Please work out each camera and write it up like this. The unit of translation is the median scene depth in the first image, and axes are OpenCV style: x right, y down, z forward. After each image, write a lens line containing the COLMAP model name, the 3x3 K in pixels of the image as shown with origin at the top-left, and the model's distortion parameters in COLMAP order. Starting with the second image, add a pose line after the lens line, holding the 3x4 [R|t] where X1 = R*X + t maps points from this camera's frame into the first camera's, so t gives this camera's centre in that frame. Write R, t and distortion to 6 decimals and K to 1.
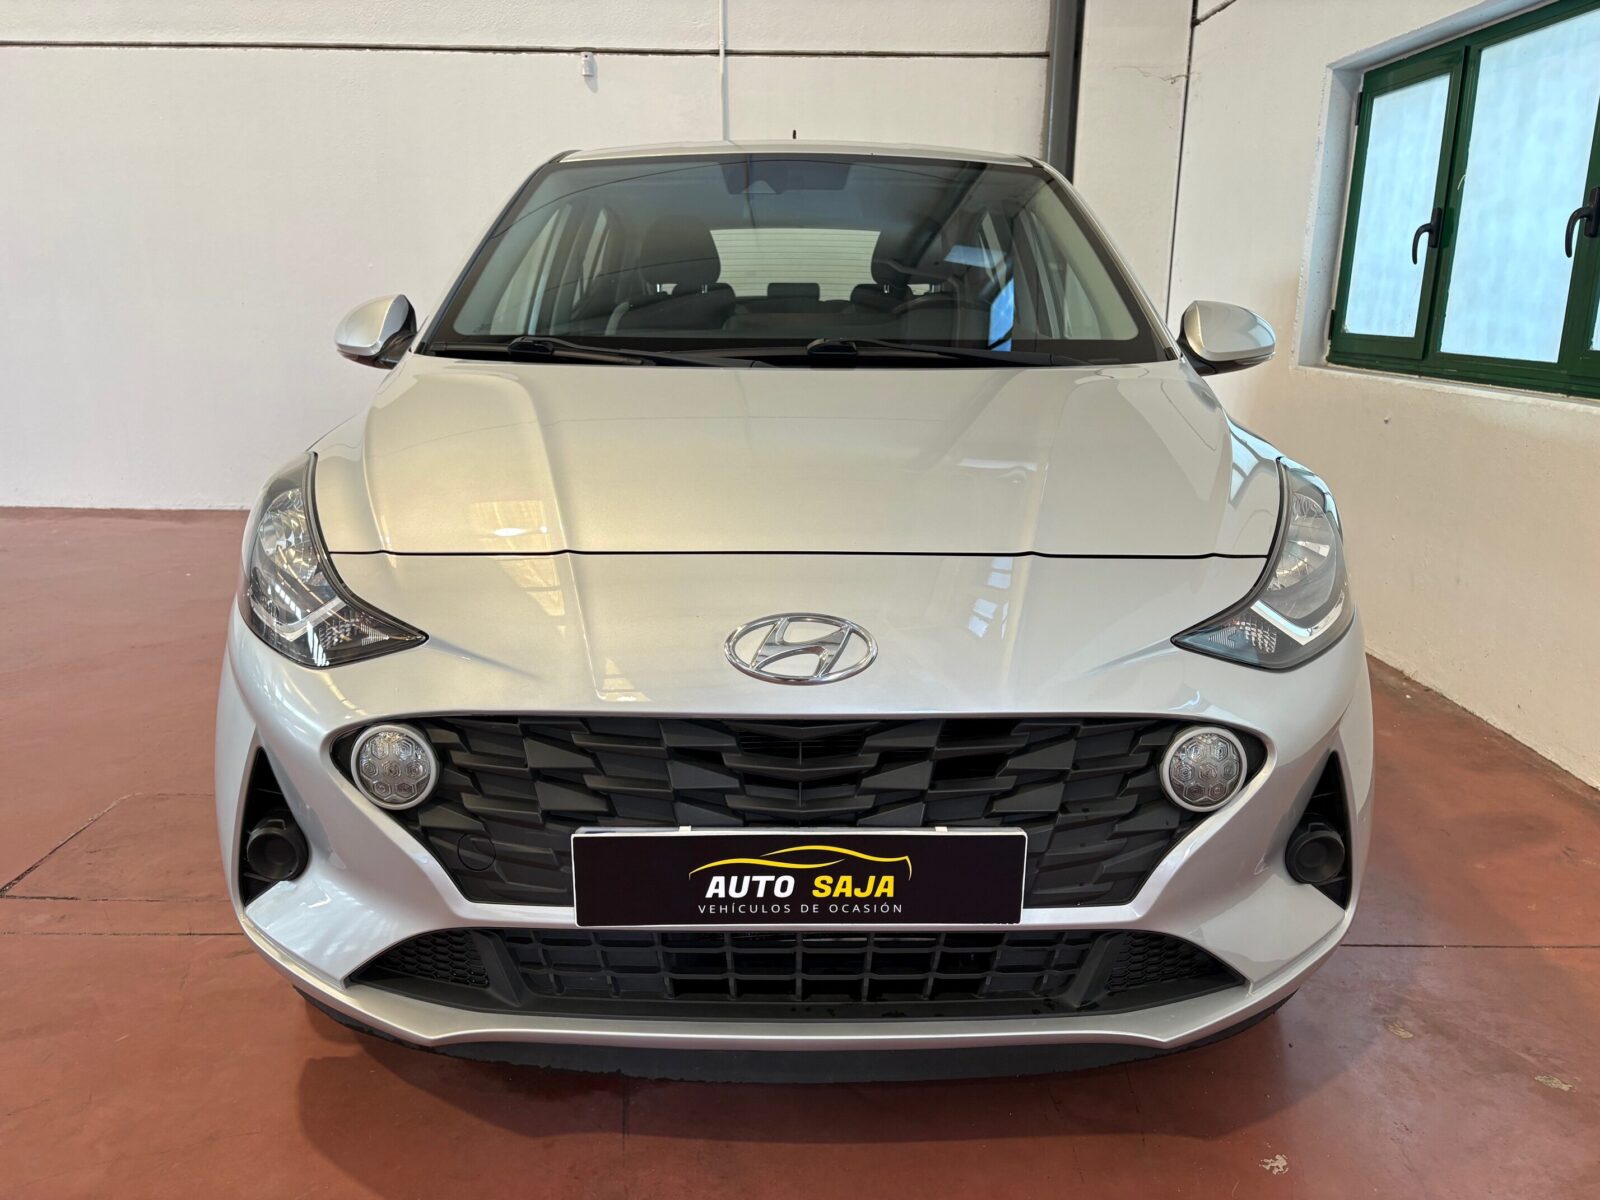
lens RADIAL K [[1229.8, 0, 793.2], [0, 1229.8, 604.6], [0, 0, 1]] dist [0.045725, -0.046576]
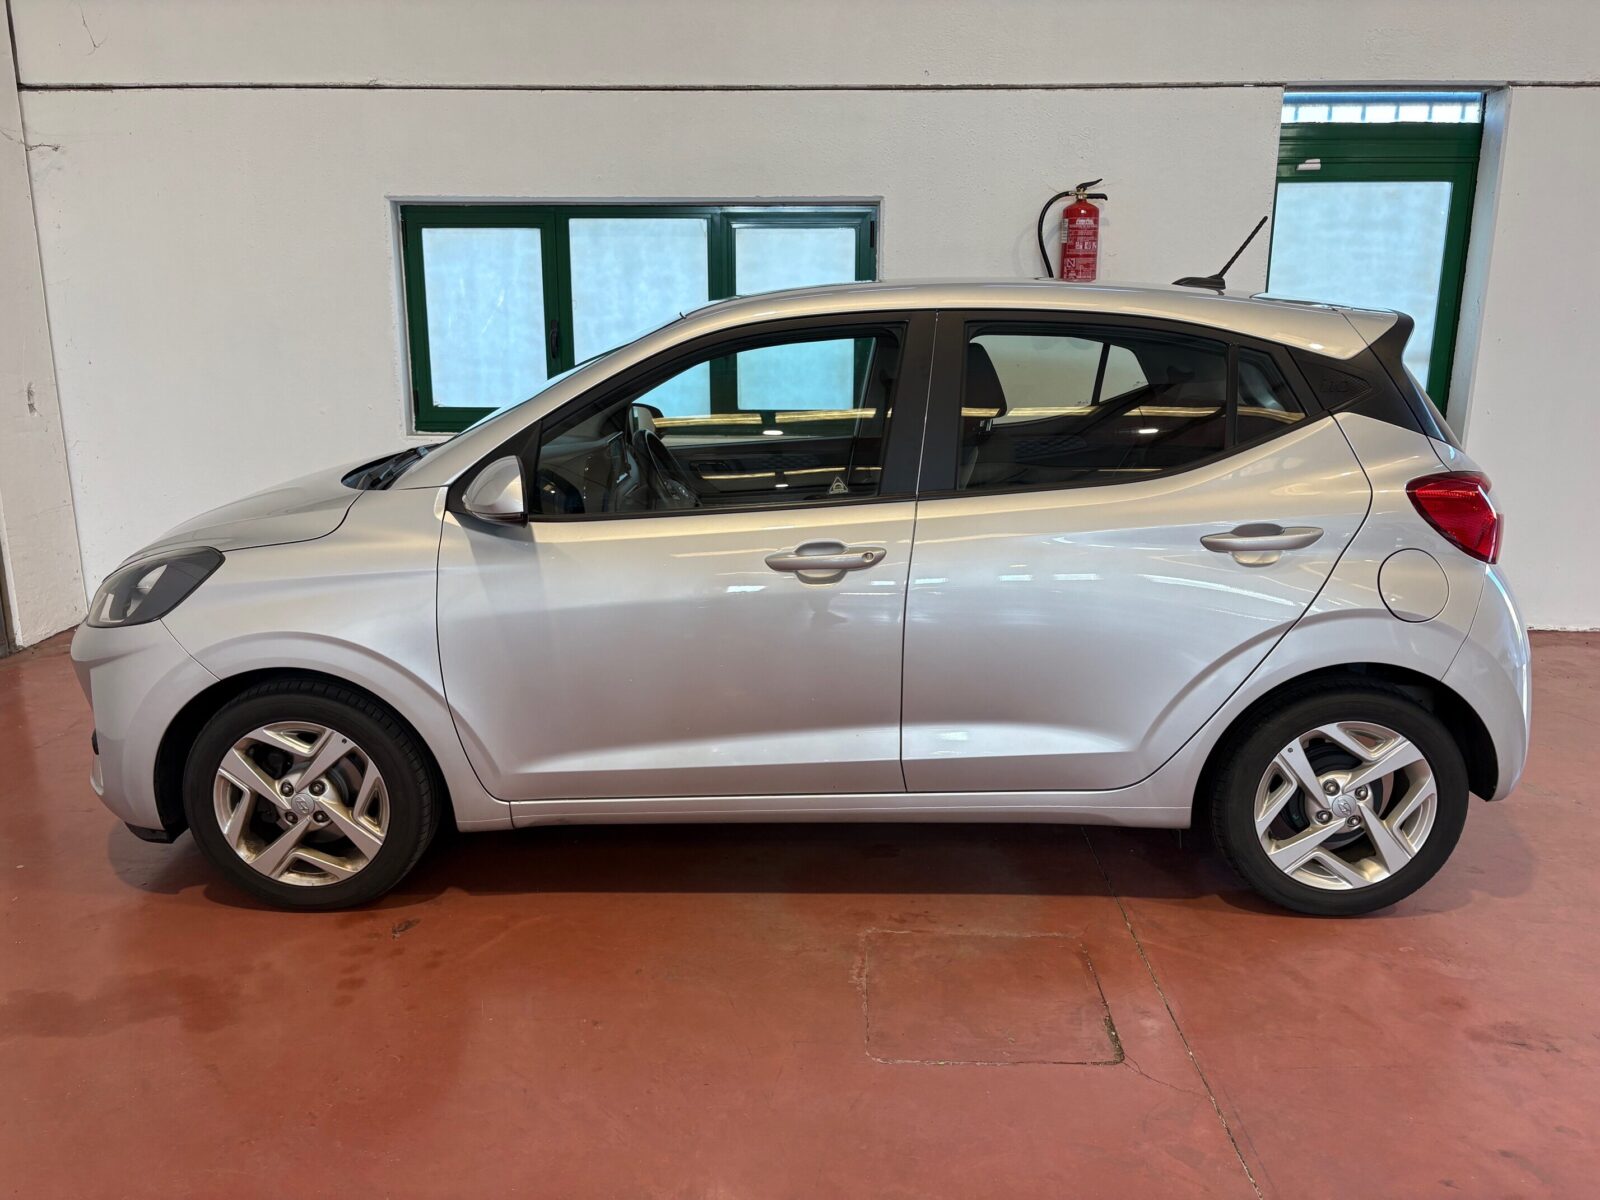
lens RADIAL K [[1229.8, 0, 812.6], [0, 1229.8, 598.9], [0, 0, 1]] dist [0.045725, -0.046576]
pose [[0.012727, -0.232998, 0.972394, -0.852016], [0.242425, 0.944178, 0.223065, -0.229363], [-0.970087, 0.232893, 0.068501, 0.603804]]
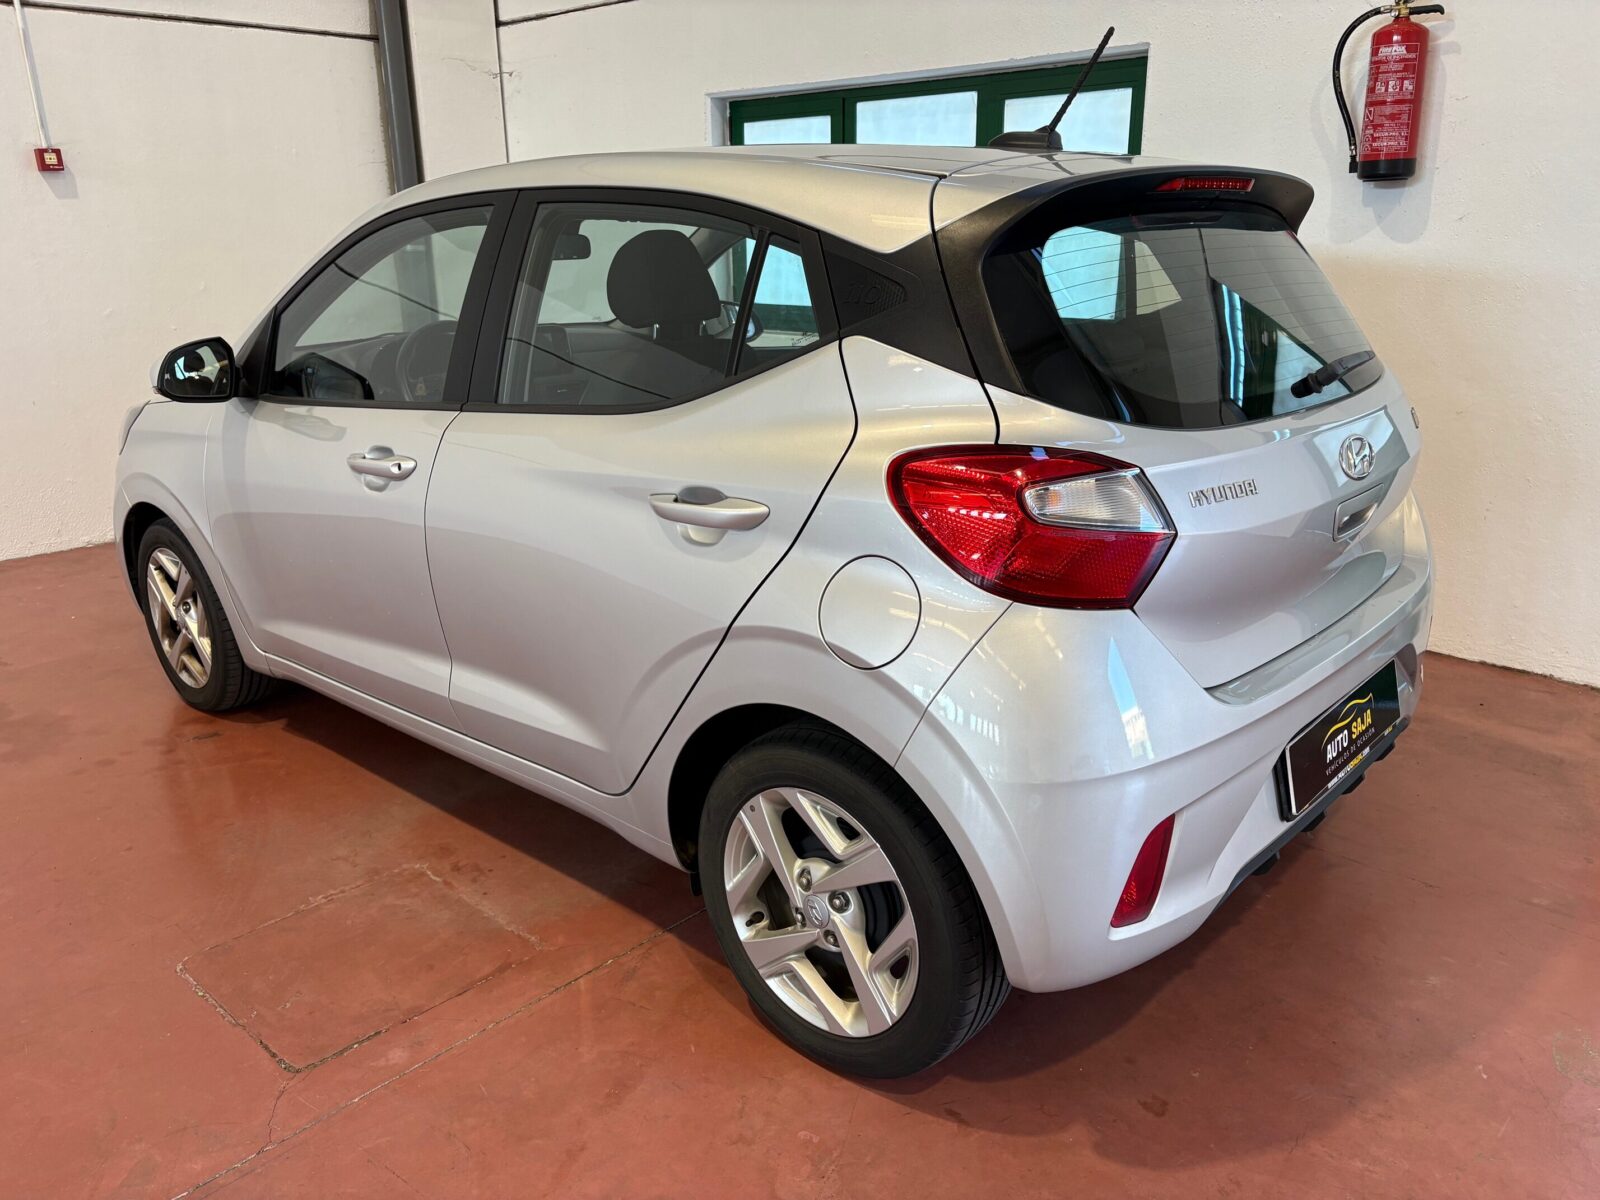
lens RADIAL K [[1229.8, 0, 812.3], [0, 1229.8, 604.7], [0, 0, 1]] dist [0.045725, -0.046576]
pose [[0.673584, -0.235654, 0.700537, -0.512982], [0.198361, 0.970676, 0.135797, -0.075429], [-0.711996, 0.047488, 0.700576, 0.058600]]
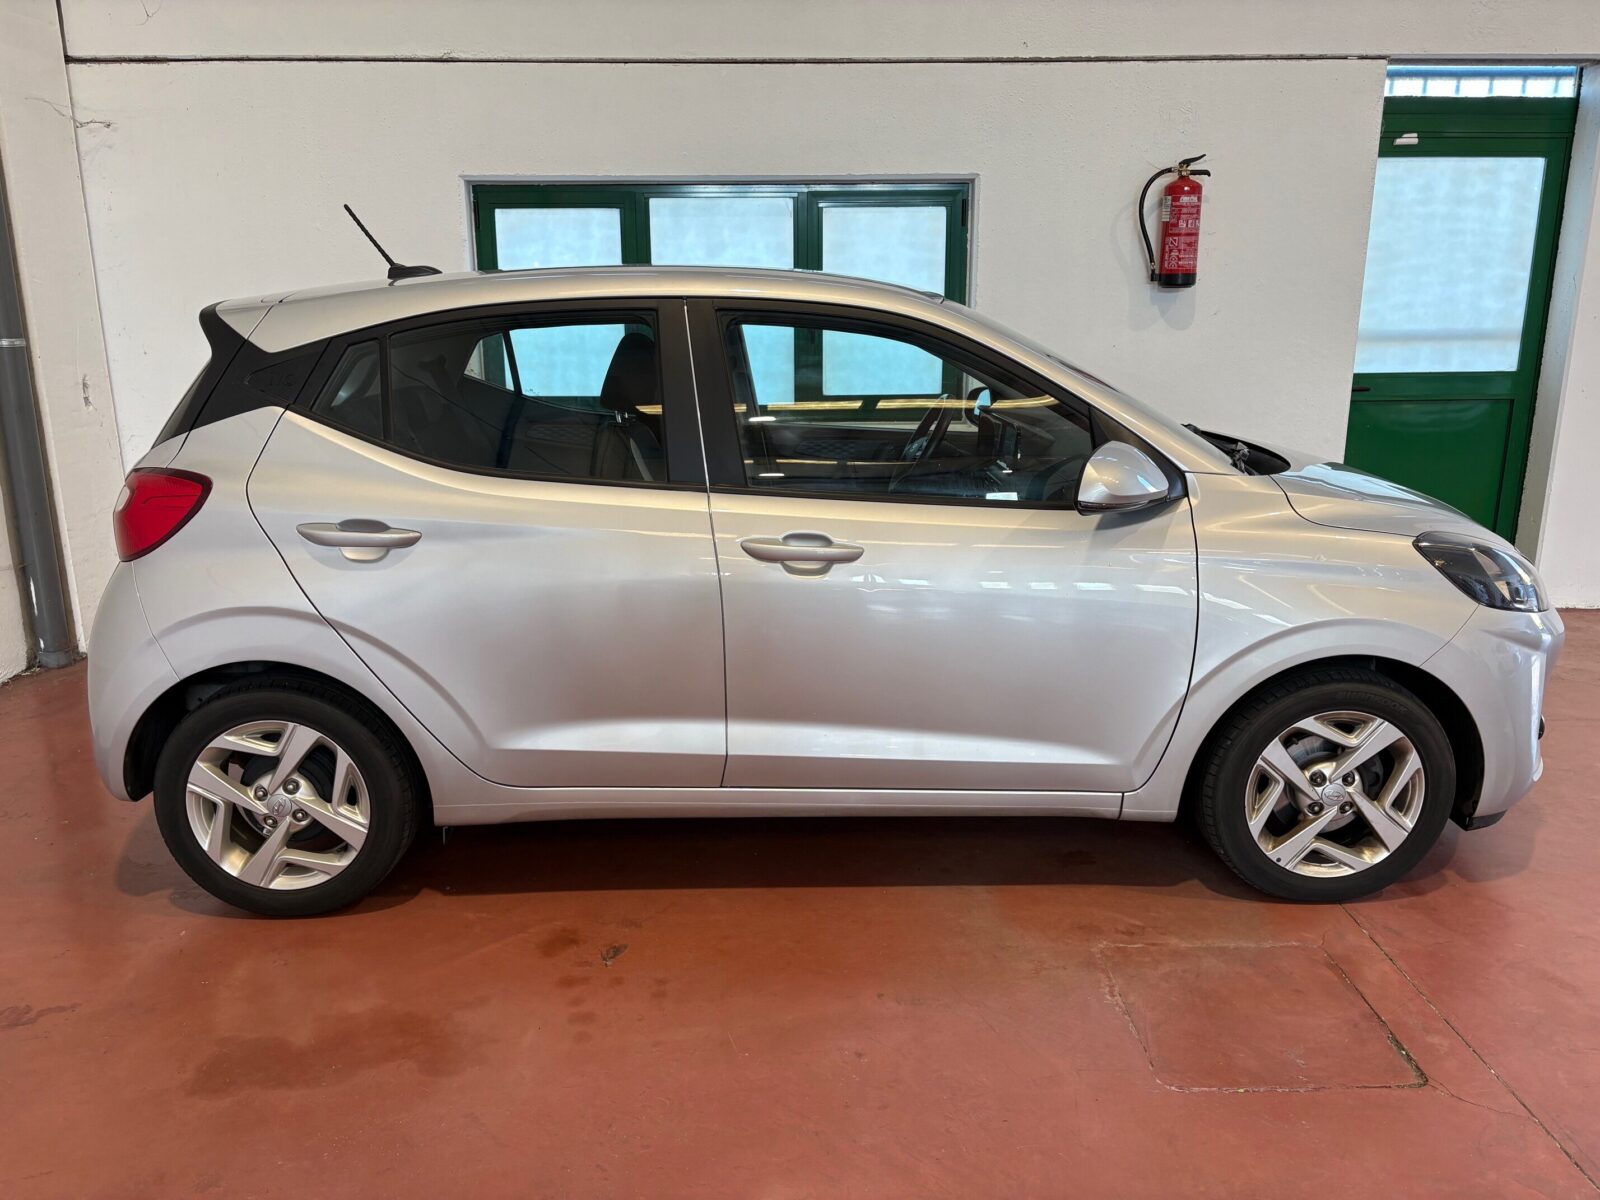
lens RADIAL K [[1229.8, 0, 802.1], [0, 1229.8, 597.3], [0, 0, 1]] dist [0.045725, -0.046576]
pose [[-0.025393, -0.240398, 0.970342, -0.808646], [0.248280, 0.938726, 0.239062, -0.260016], [-0.968355, 0.246988, 0.035849, 0.748549]]
